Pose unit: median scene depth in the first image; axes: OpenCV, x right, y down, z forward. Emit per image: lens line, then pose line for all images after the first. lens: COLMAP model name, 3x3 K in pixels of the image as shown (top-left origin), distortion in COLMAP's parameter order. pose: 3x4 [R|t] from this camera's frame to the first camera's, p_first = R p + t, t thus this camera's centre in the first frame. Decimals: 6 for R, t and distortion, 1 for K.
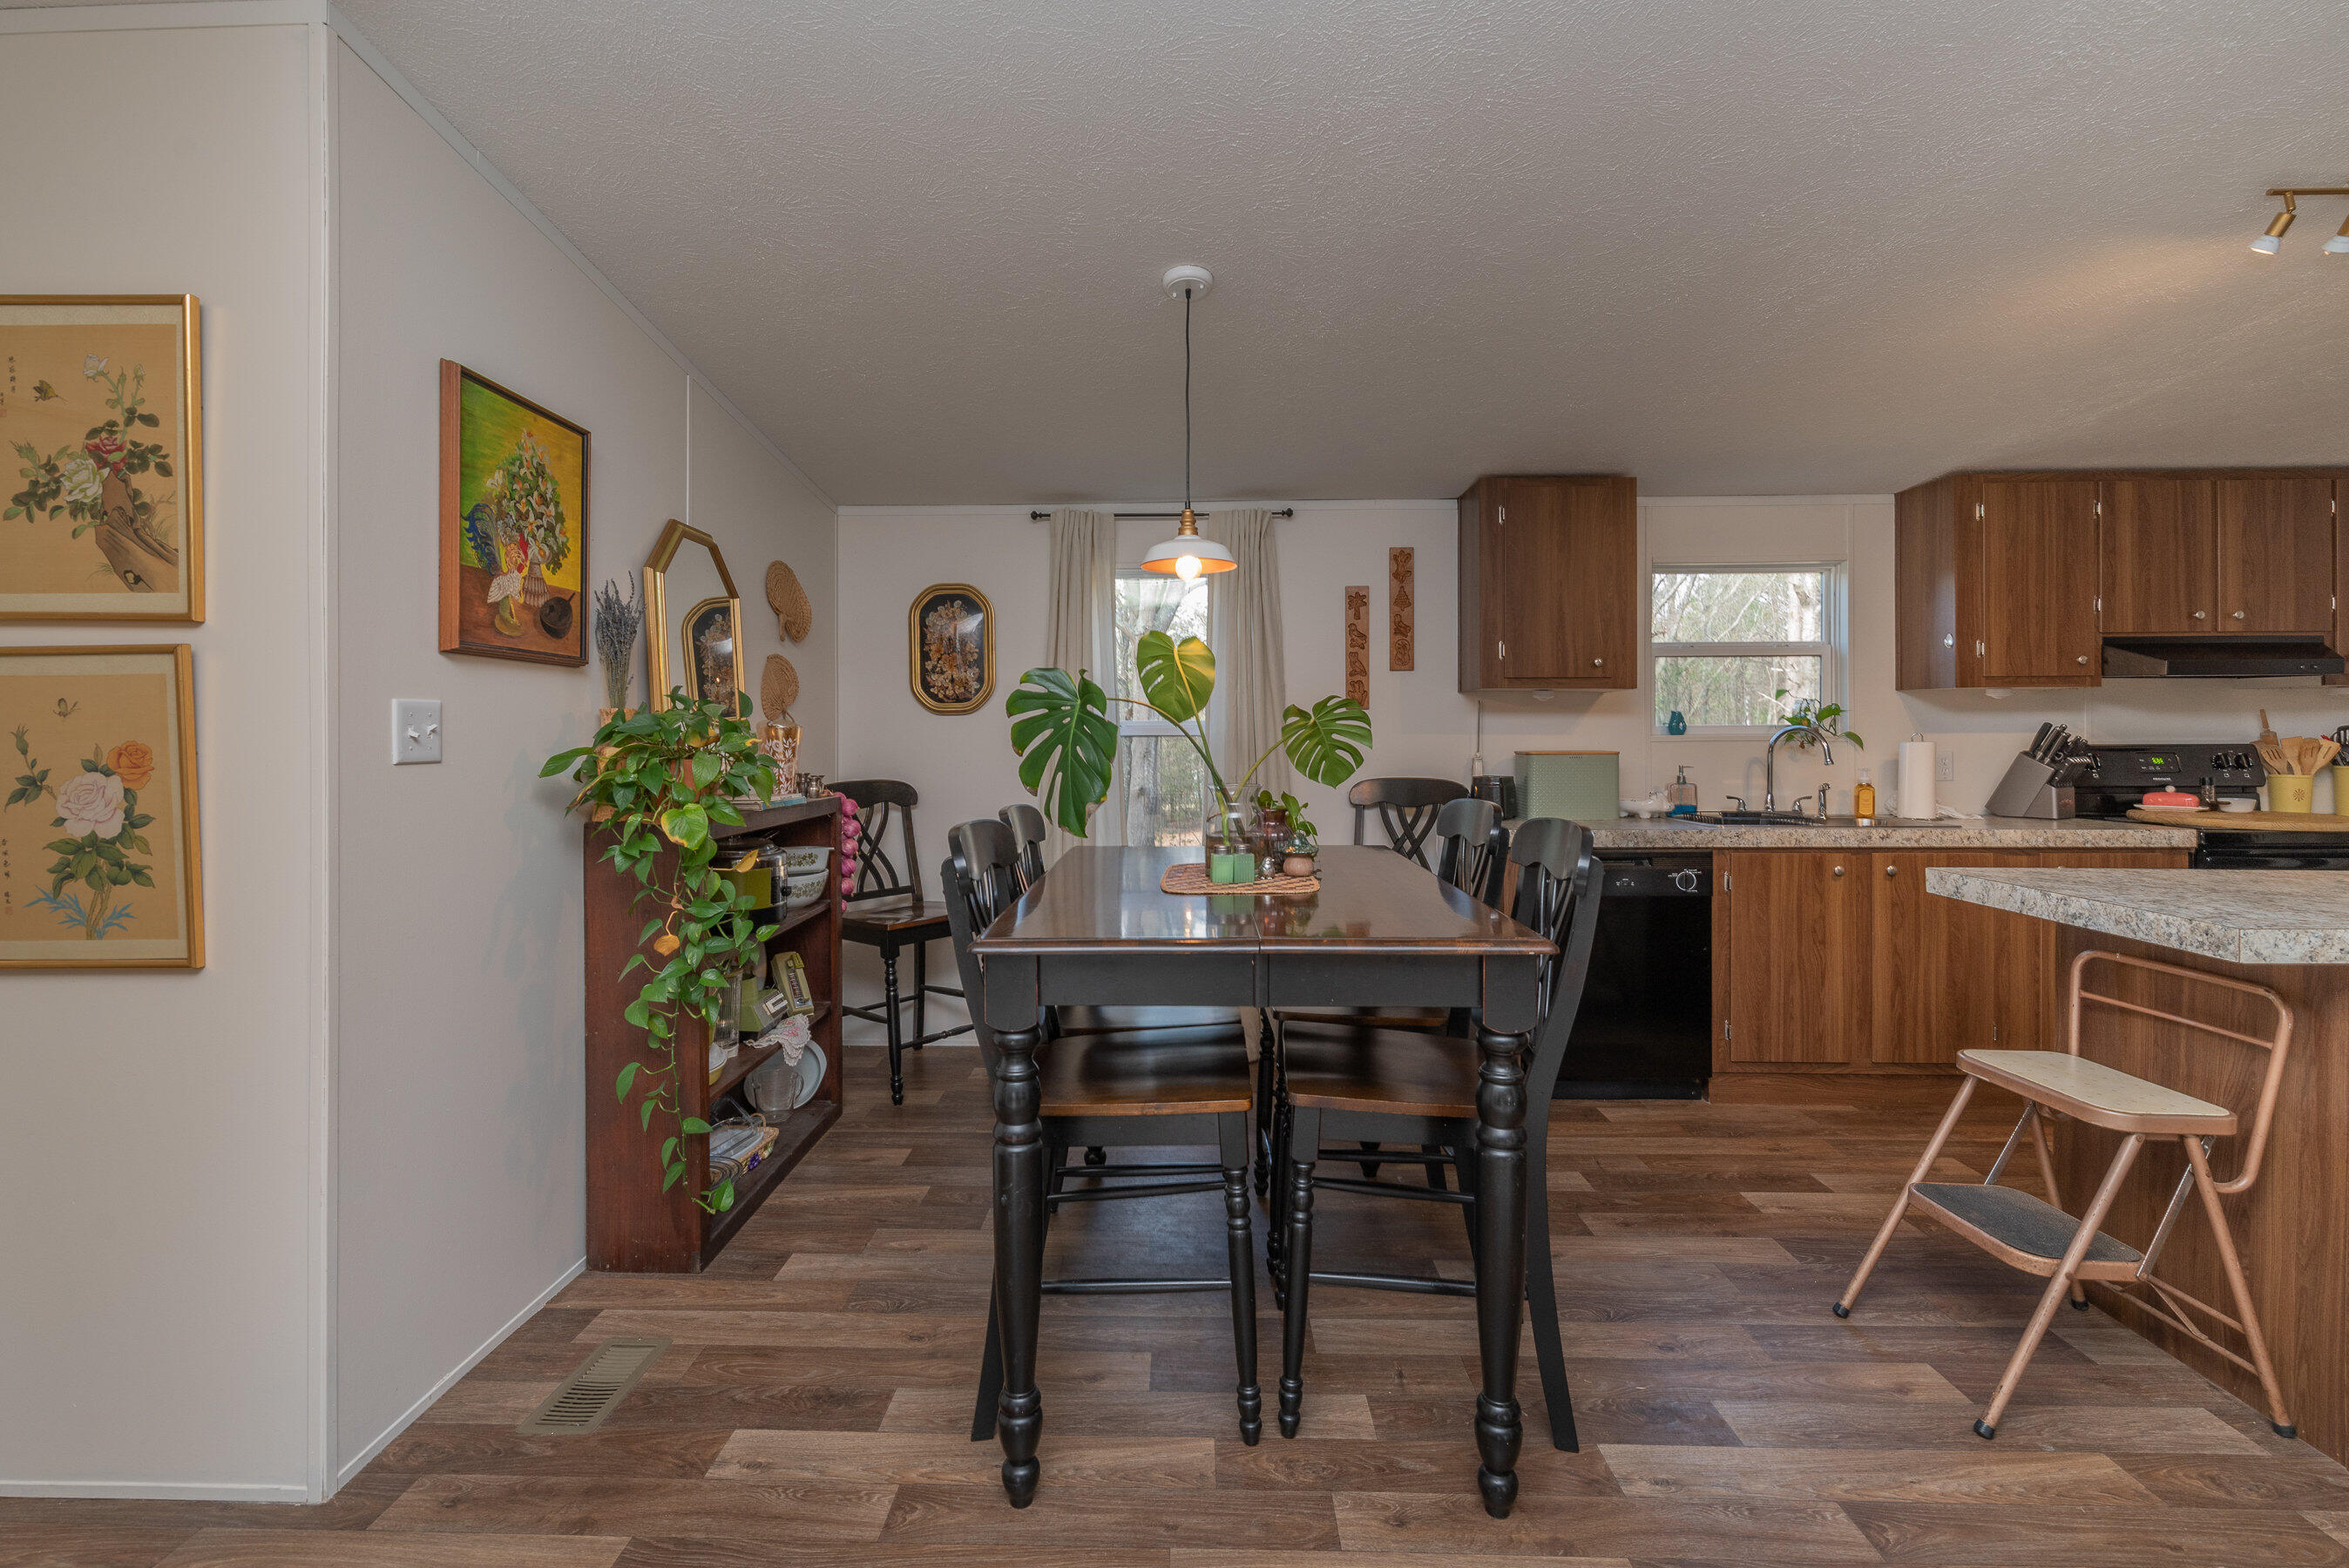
lens RADIAL K [[1030.8, 0, 1168.6], [0, 1030.8, 735.6], [0, 0, 1]] dist [-0.000380, -0.000231]
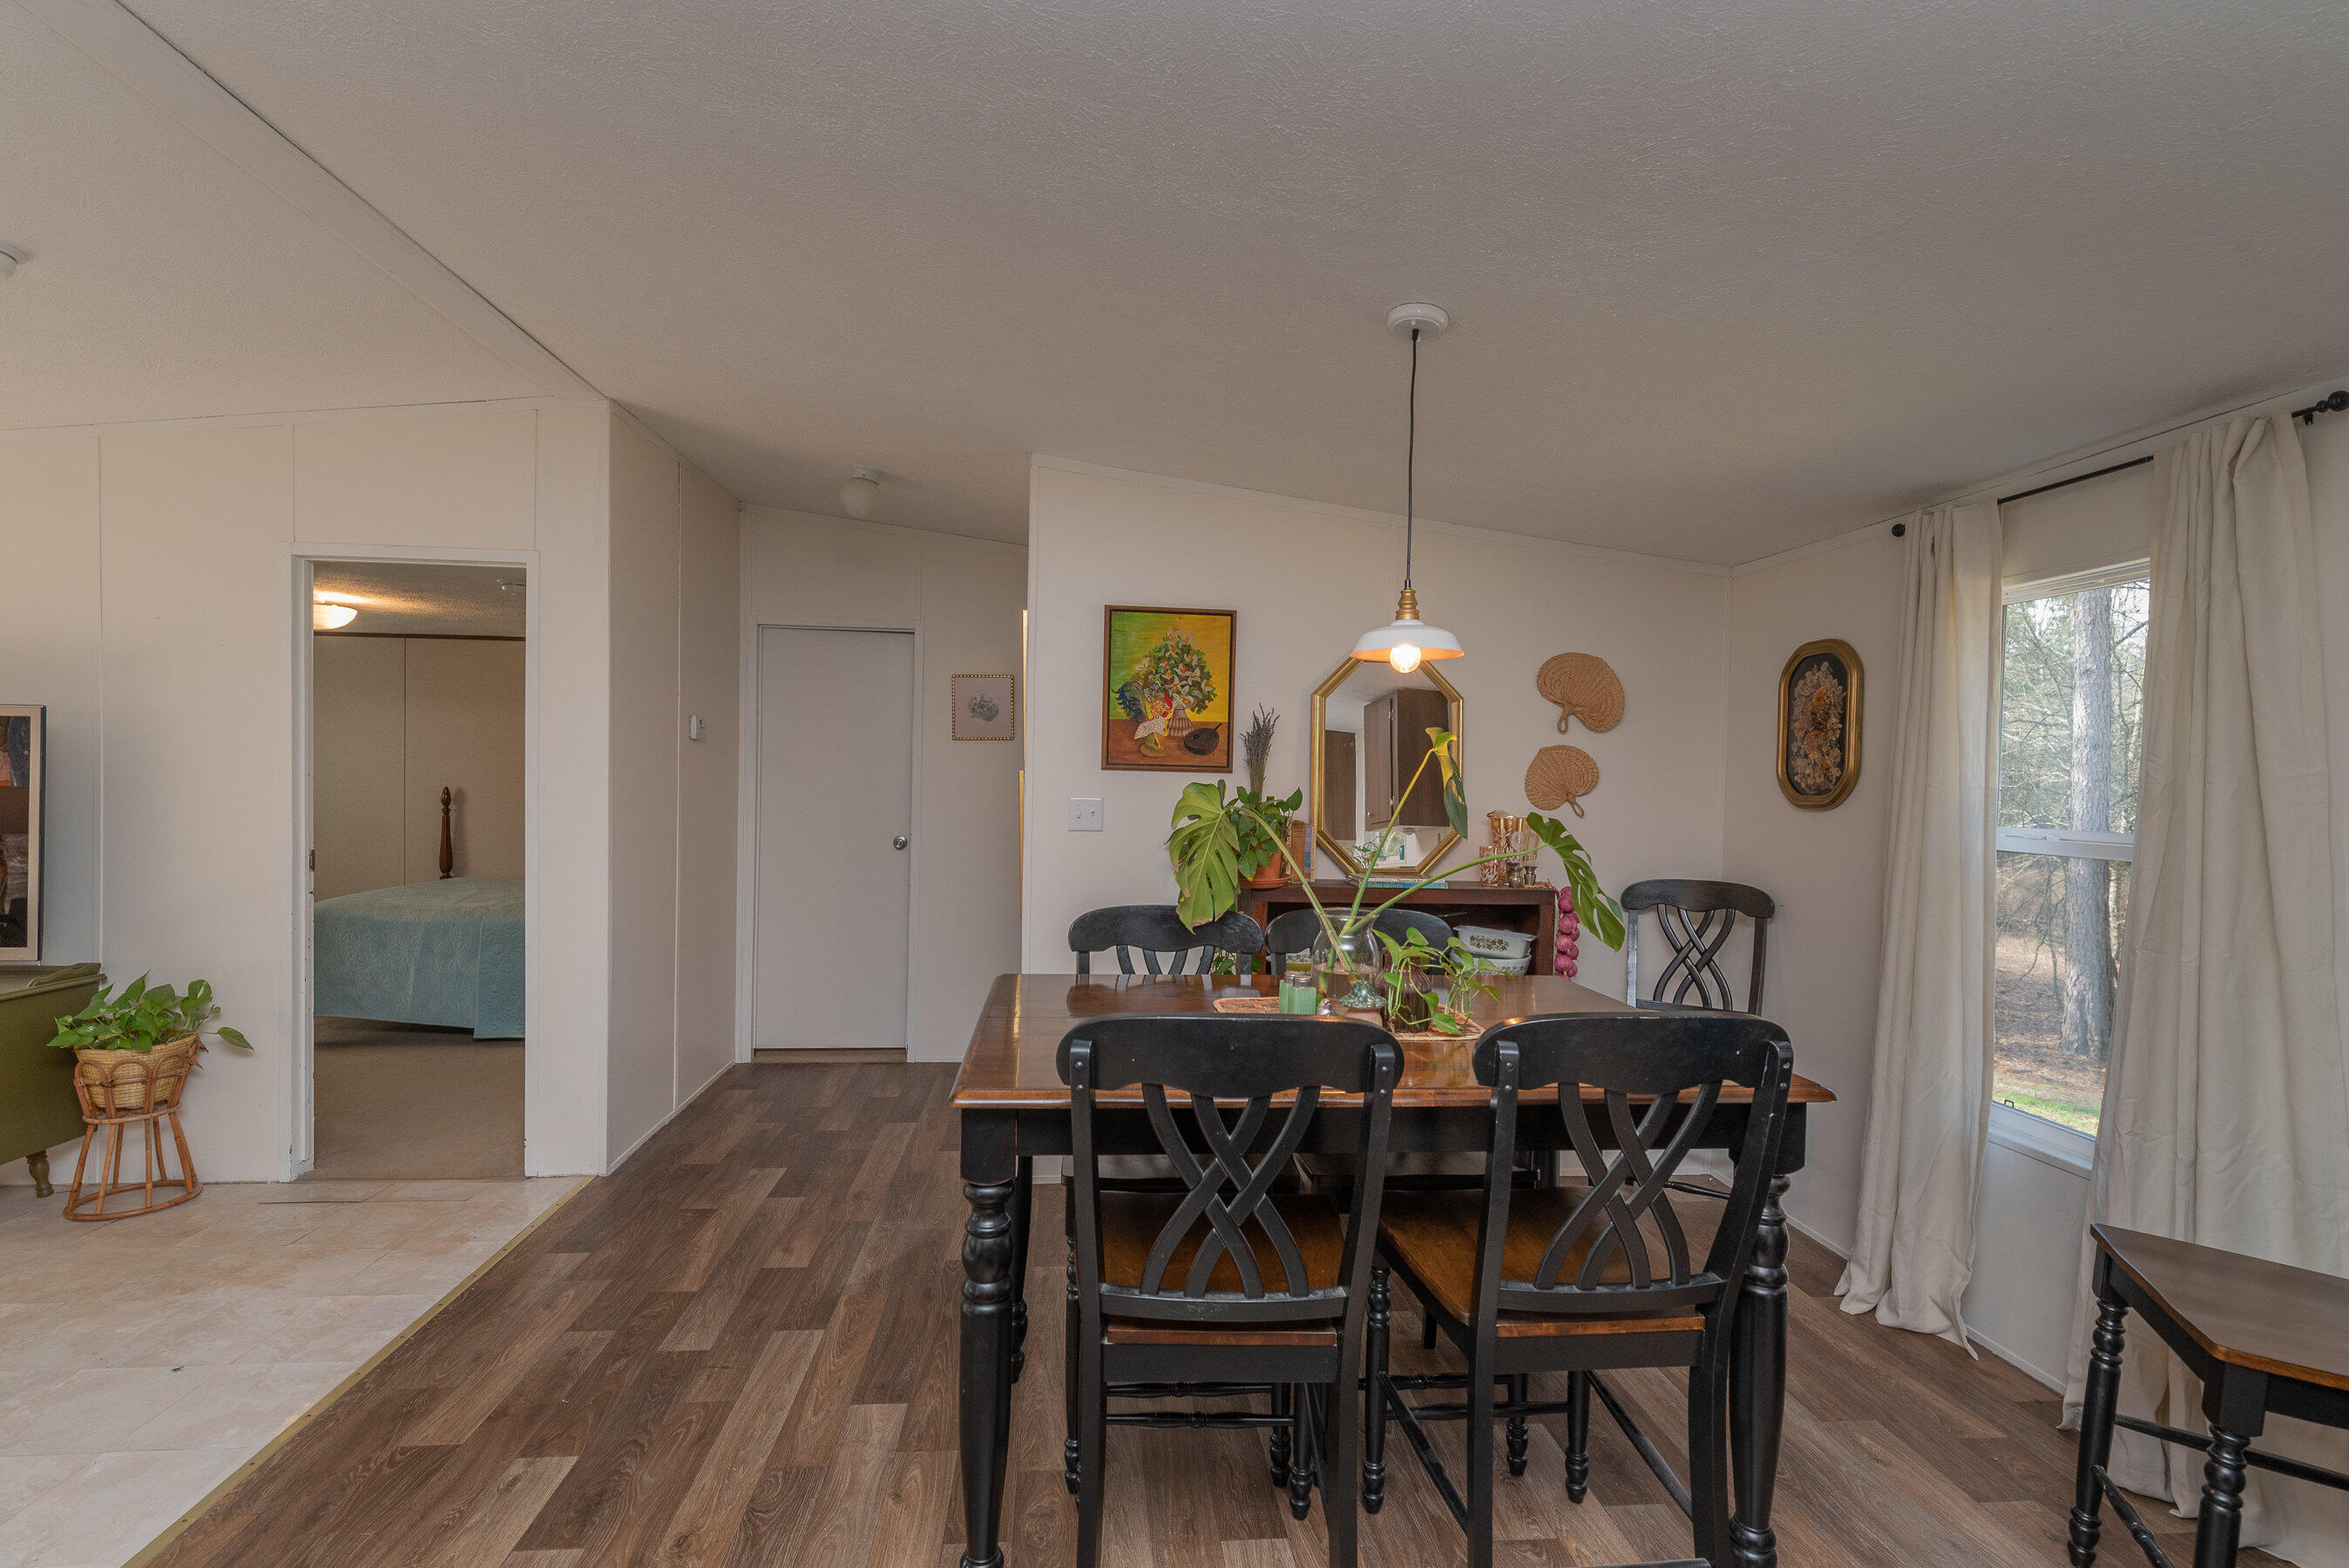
lens RADIAL K [[1016.1, 0, 1166.9], [0, 1016.1, 805.5], [0, 0, 1]] dist [-0.002792, -0.000518]
pose [[0.110377, 0.035137, -0.993268, 0.902244], [-0.023695, 0.999184, 0.032713, -0.067752], [0.993607, 0.019925, 0.111120, 0.780400]]
